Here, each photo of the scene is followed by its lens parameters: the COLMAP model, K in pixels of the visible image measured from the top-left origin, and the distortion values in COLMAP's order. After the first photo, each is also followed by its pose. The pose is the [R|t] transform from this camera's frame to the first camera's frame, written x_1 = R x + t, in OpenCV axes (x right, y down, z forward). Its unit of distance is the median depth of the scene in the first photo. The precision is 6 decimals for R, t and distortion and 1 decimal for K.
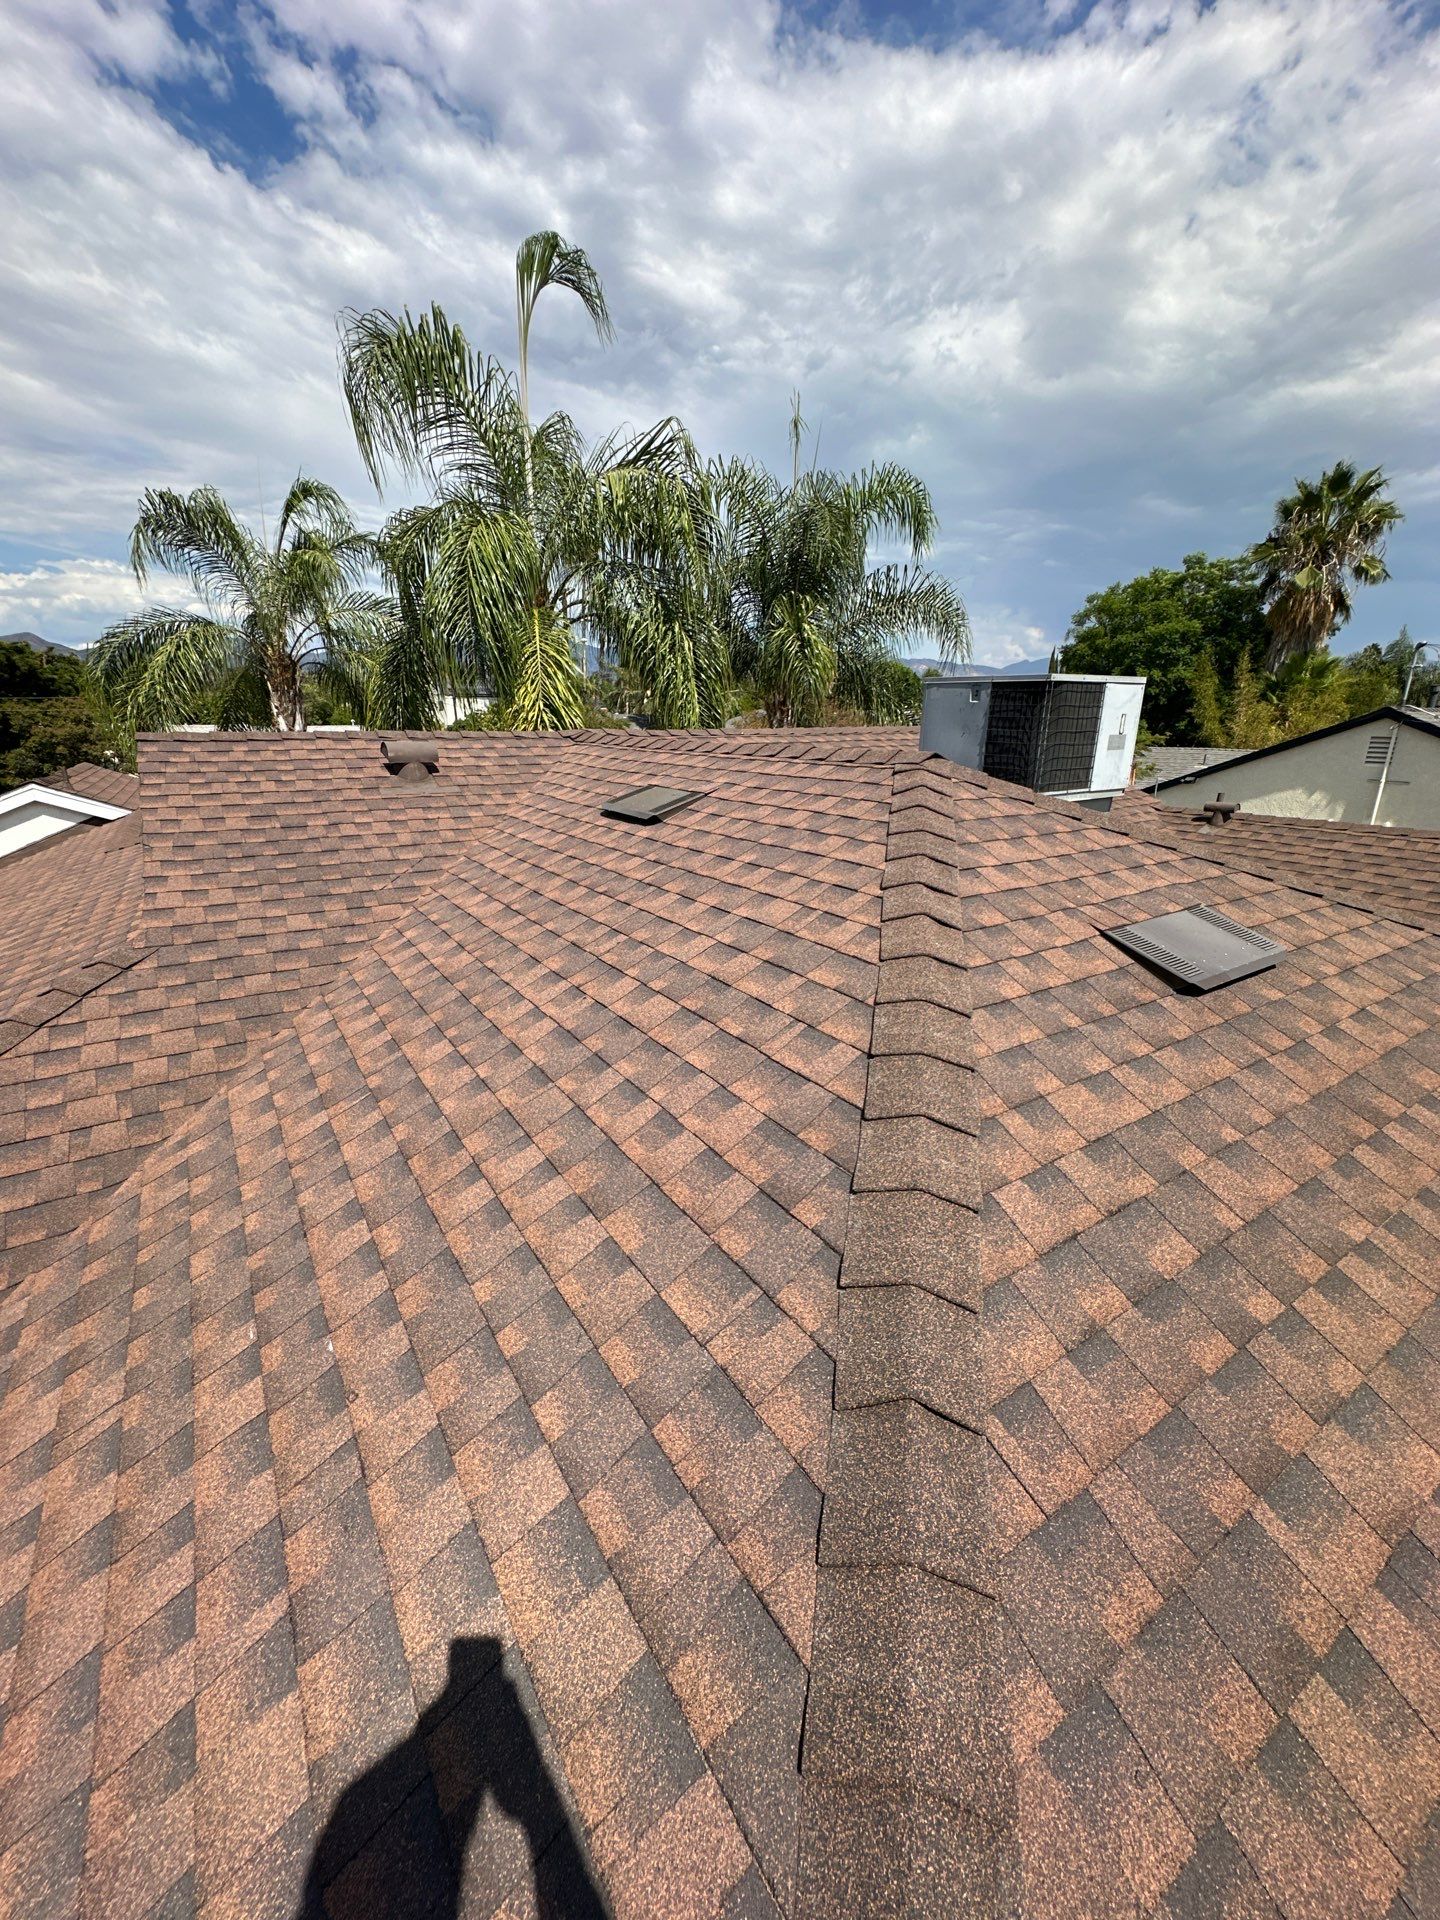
lens RADIAL K [[767.5, 0, 717.6], [0, 767.5, 950.7], [0, 0, 1]] dist [-0.005014, 0.000986]
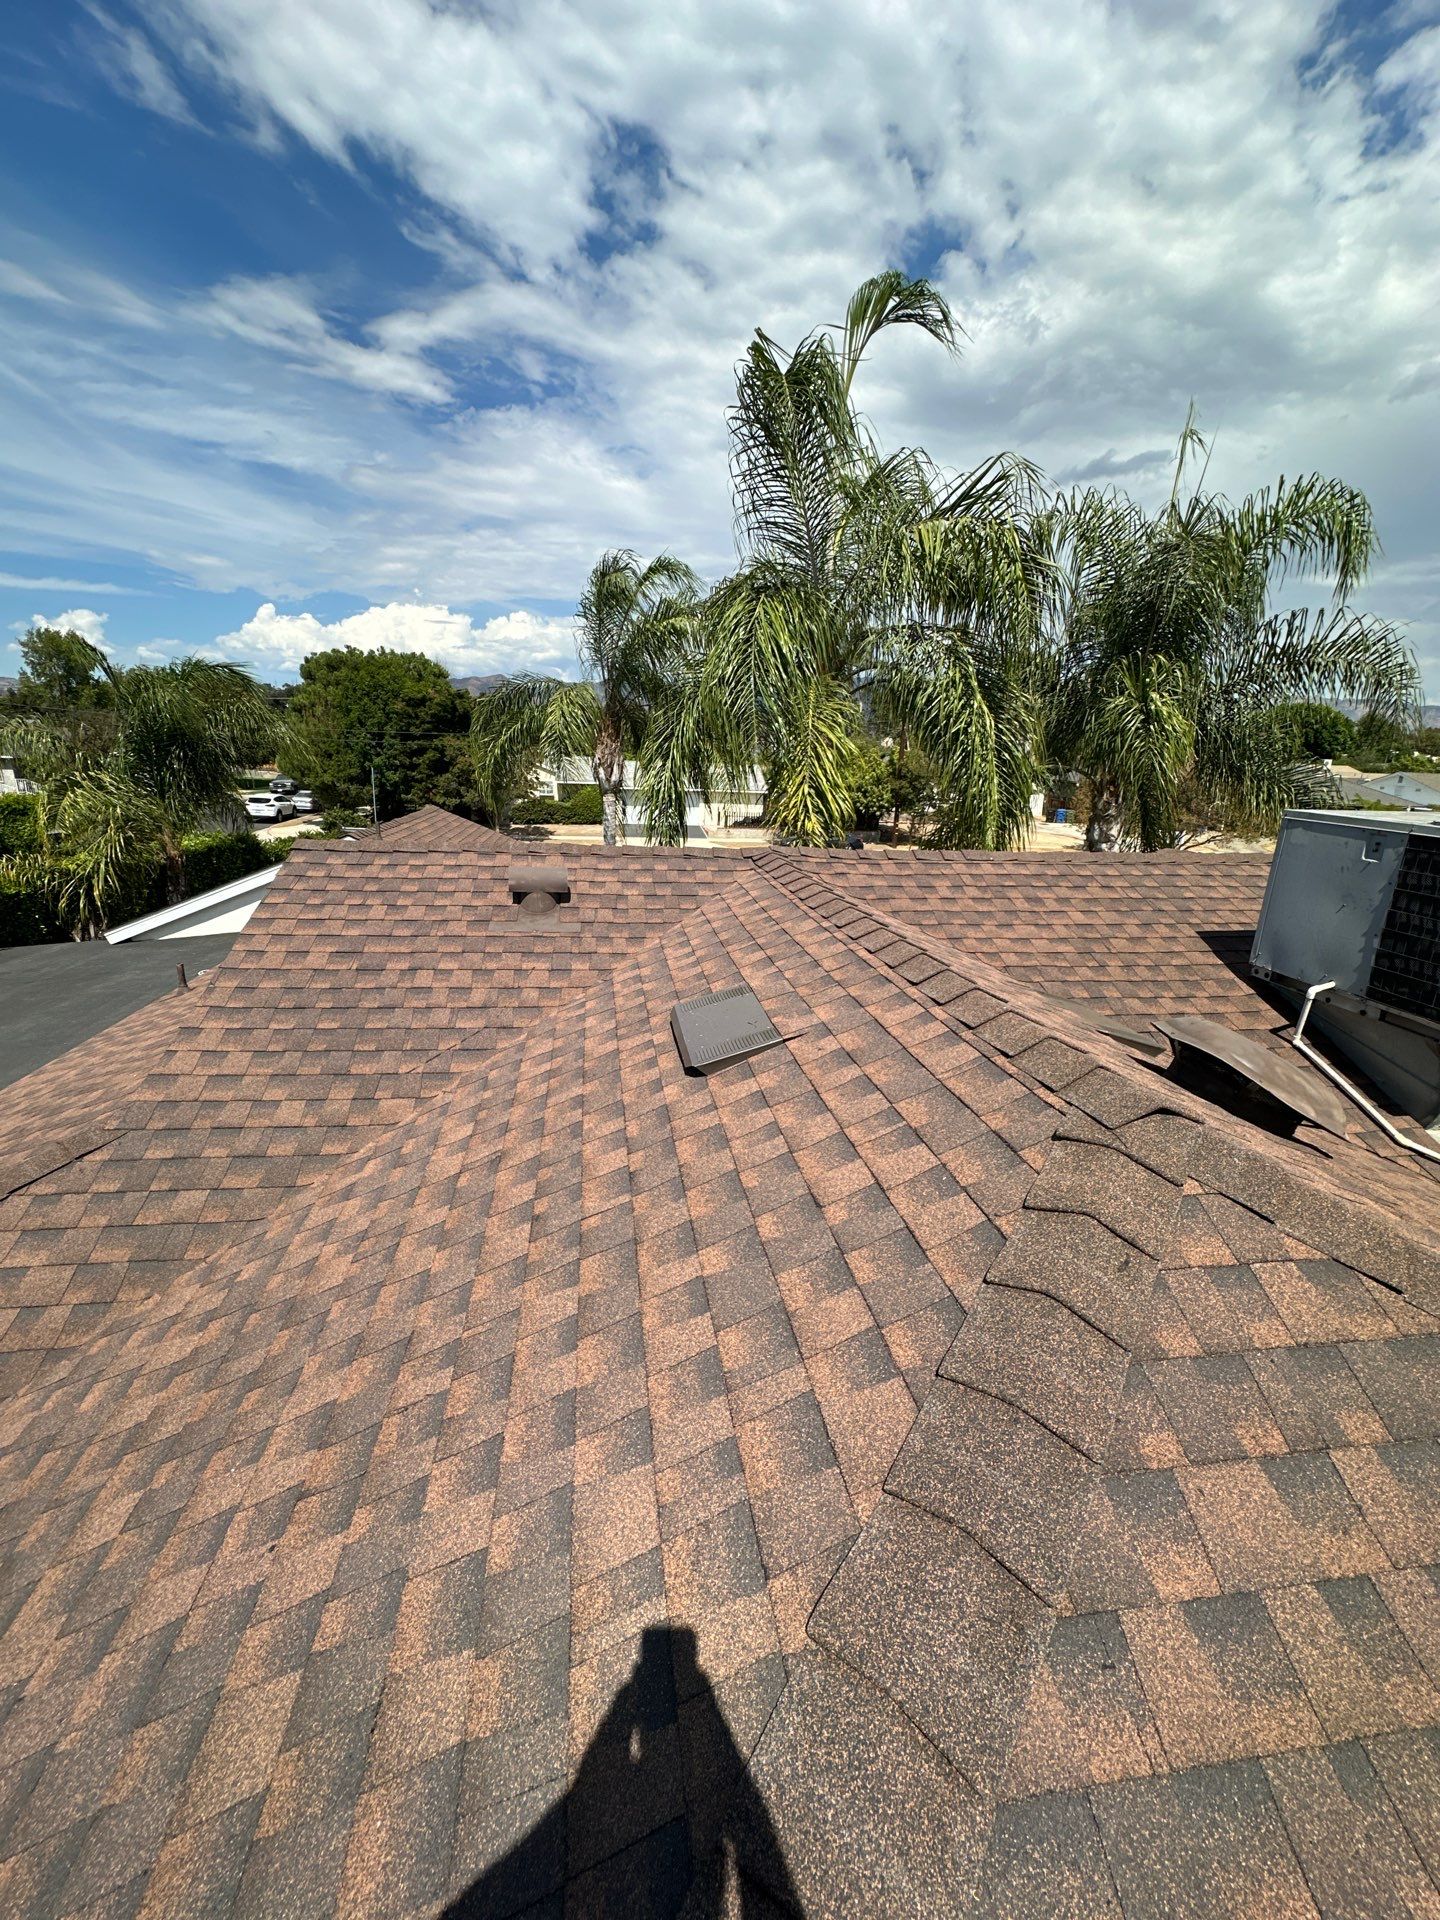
lens RADIAL K [[767.5, 0, 718.4], [0, 767.5, 956.6], [0, 0, 1]] dist [-0.005014, 0.000986]
pose [[0.908960, 0.136880, -0.393771, 0.069144], [-0.151648, 0.988413, -0.006473, -0.101310], [0.388323, 0.065599, 0.919186, 0.149791]]
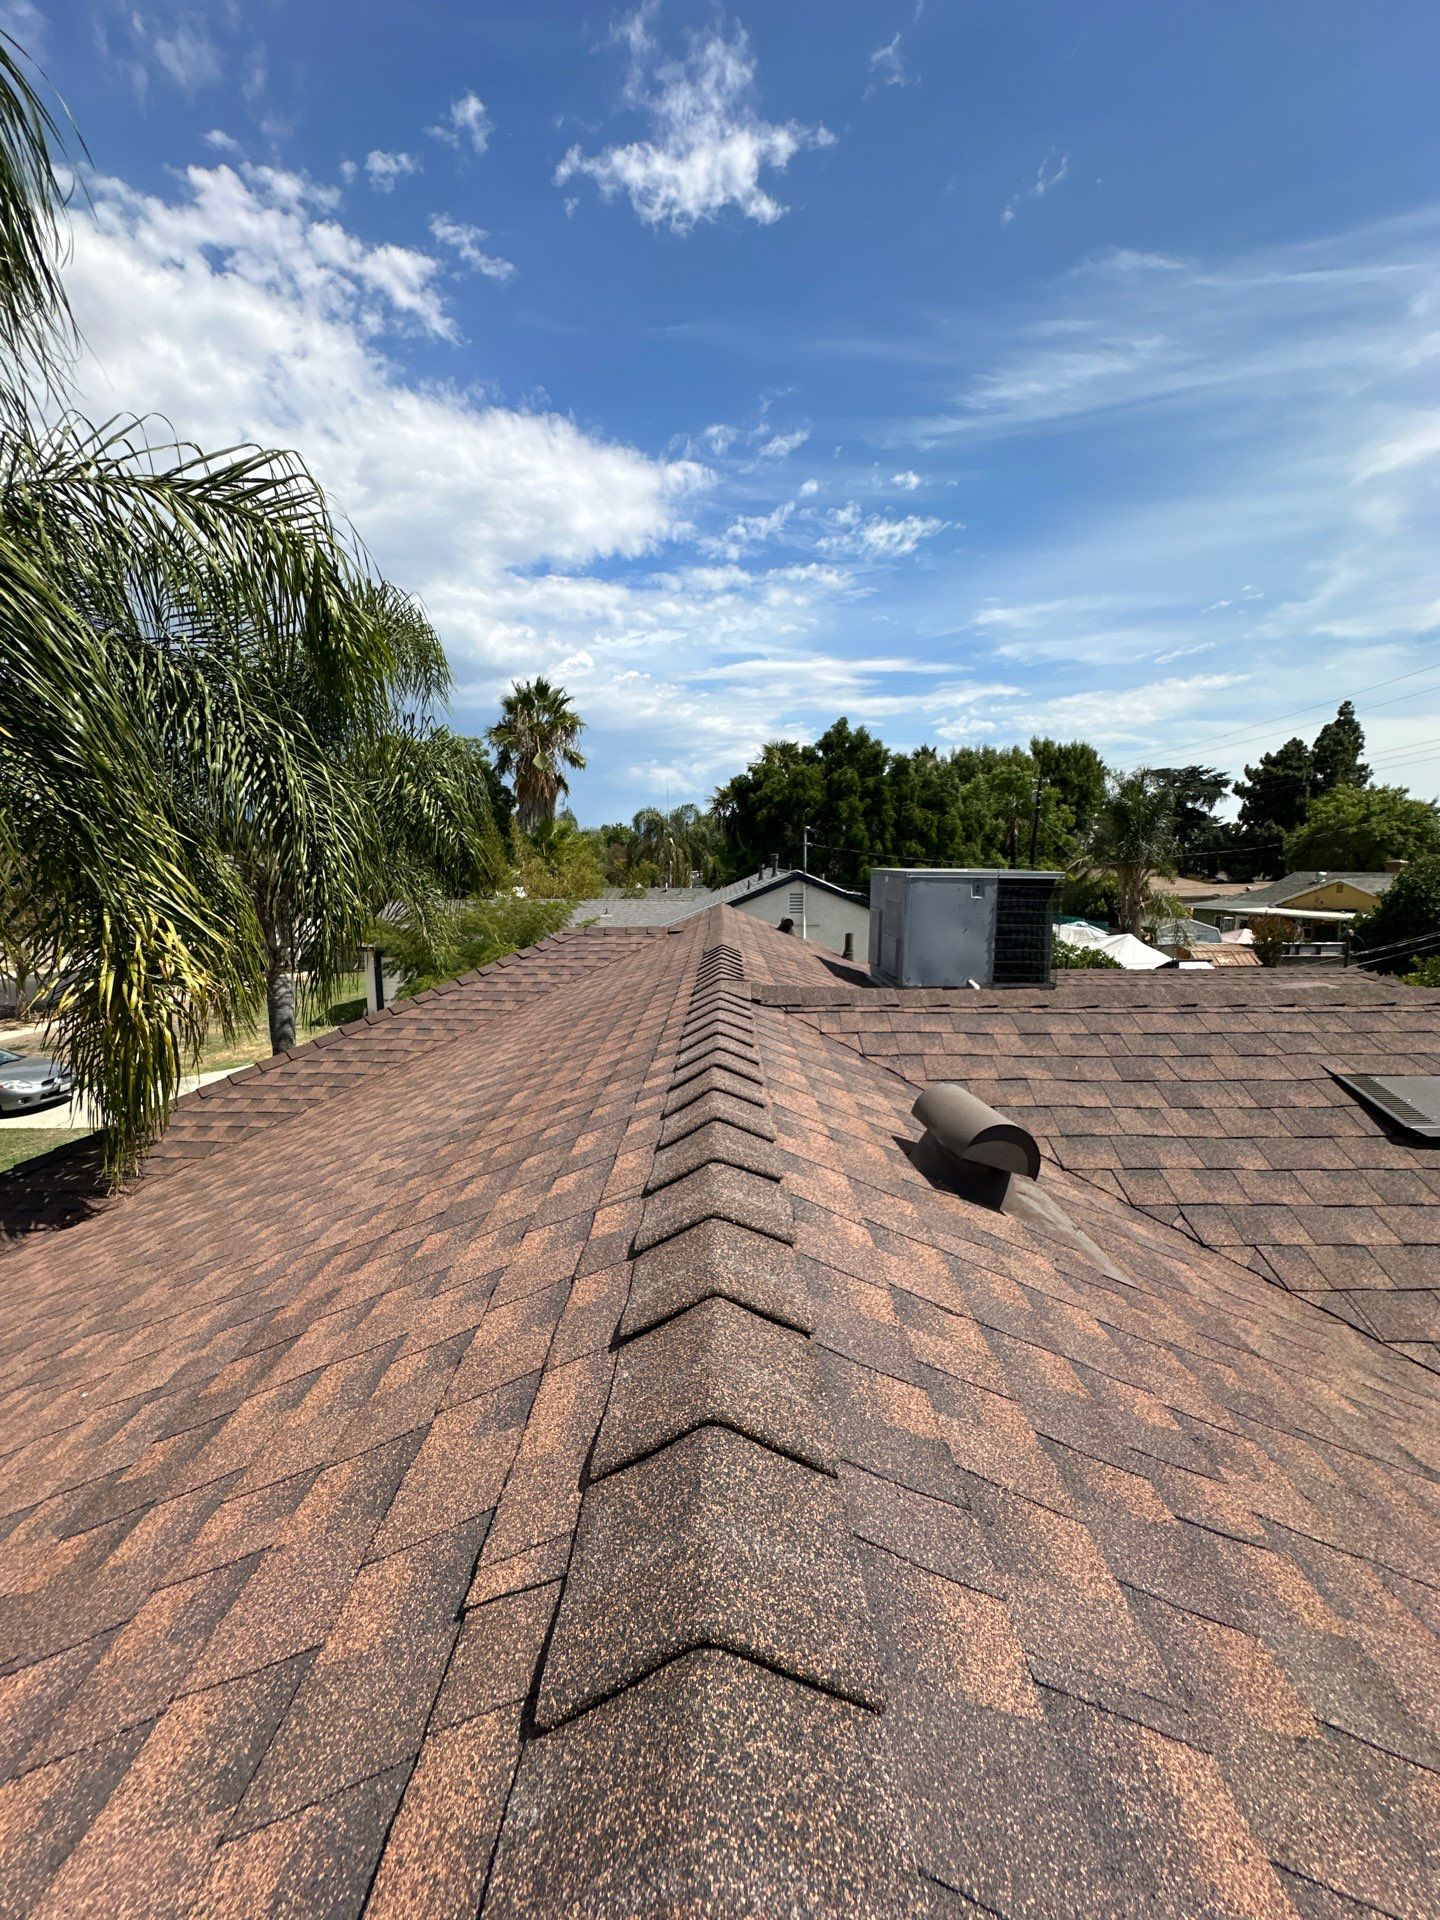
lens RADIAL K [[767.5, 0, 721.2], [0, 767.5, 957.5], [0, 0, 1]] dist [-0.005014, 0.000986]
pose [[0.550111, -0.108379, 0.828029, -0.379057], [0.249638, 0.967545, -0.039210, -0.177793], [-0.796906, 0.228277, 0.559312, 0.446236]]
